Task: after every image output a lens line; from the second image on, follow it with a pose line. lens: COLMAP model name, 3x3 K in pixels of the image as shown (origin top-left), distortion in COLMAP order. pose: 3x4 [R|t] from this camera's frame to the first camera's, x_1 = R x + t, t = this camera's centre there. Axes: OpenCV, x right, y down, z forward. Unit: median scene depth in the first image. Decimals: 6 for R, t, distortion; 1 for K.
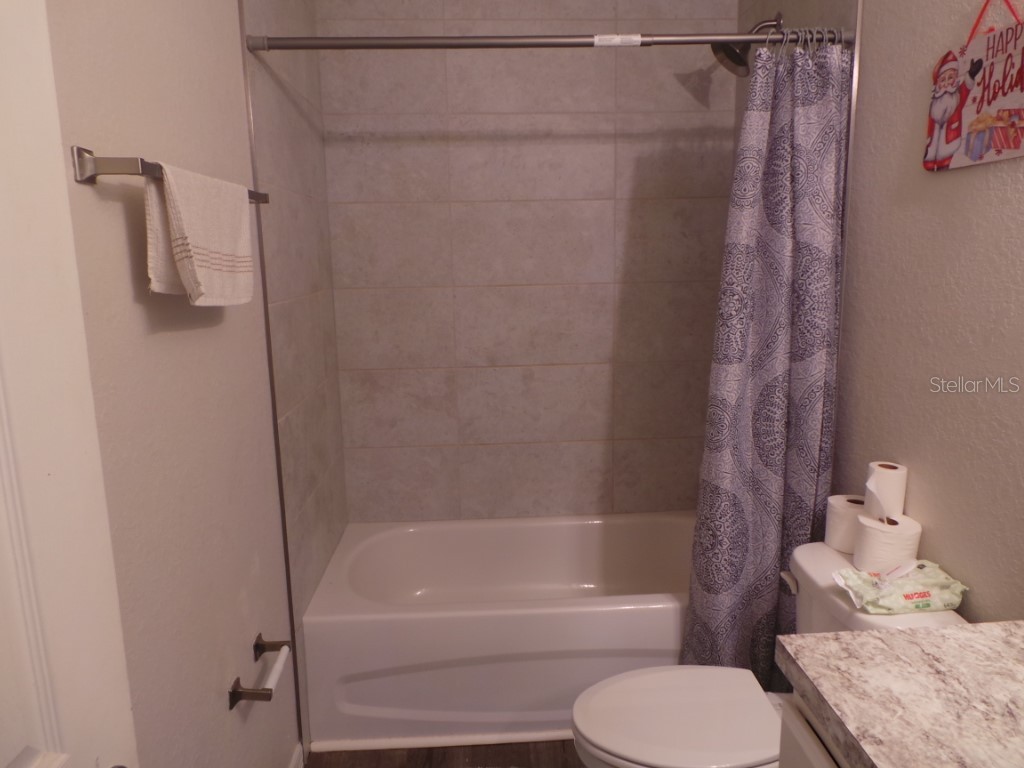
lens RADIAL K [[679.6, 0, 511.3], [0, 679.6, 383.2], [0, 0, 1]] dist [-0.006255, -0.011011]
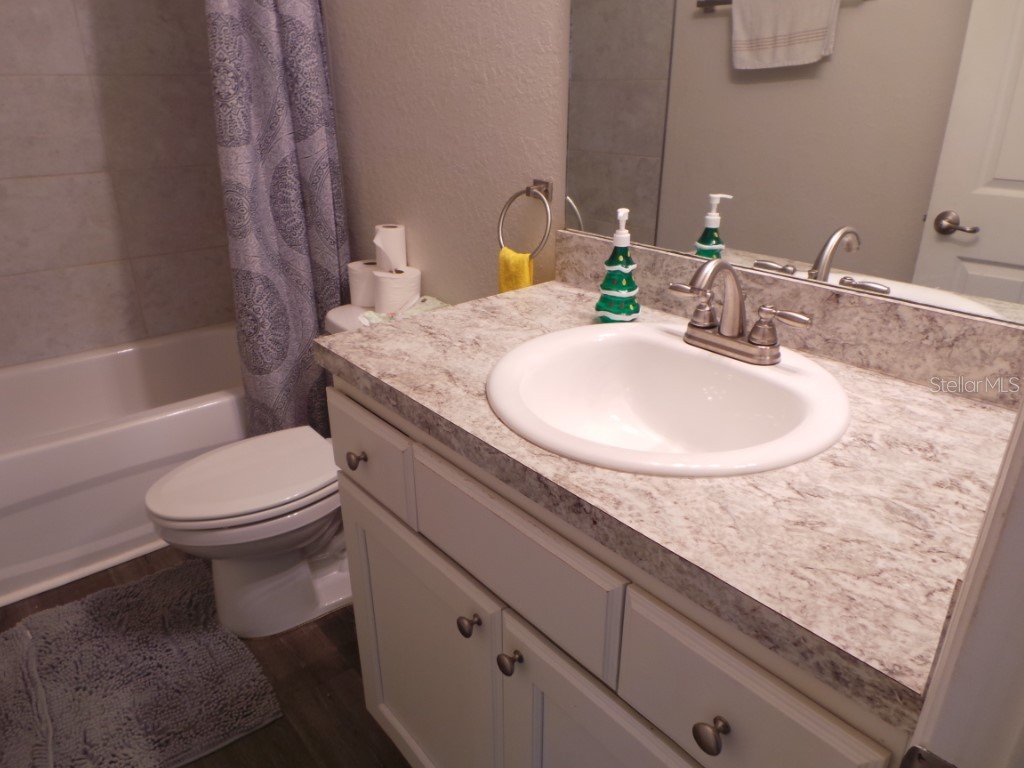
lens RADIAL K [[679.6, 0, 517.4], [0, 679.6, 382.2], [0, 0, 1]] dist [-0.006255, -0.011011]
pose [[0.778948, -0.230725, 0.583100, -0.020948], [0.098983, 0.963435, 0.248989, 0.102098], [-0.619227, -0.136232, 0.773304, -0.081520]]
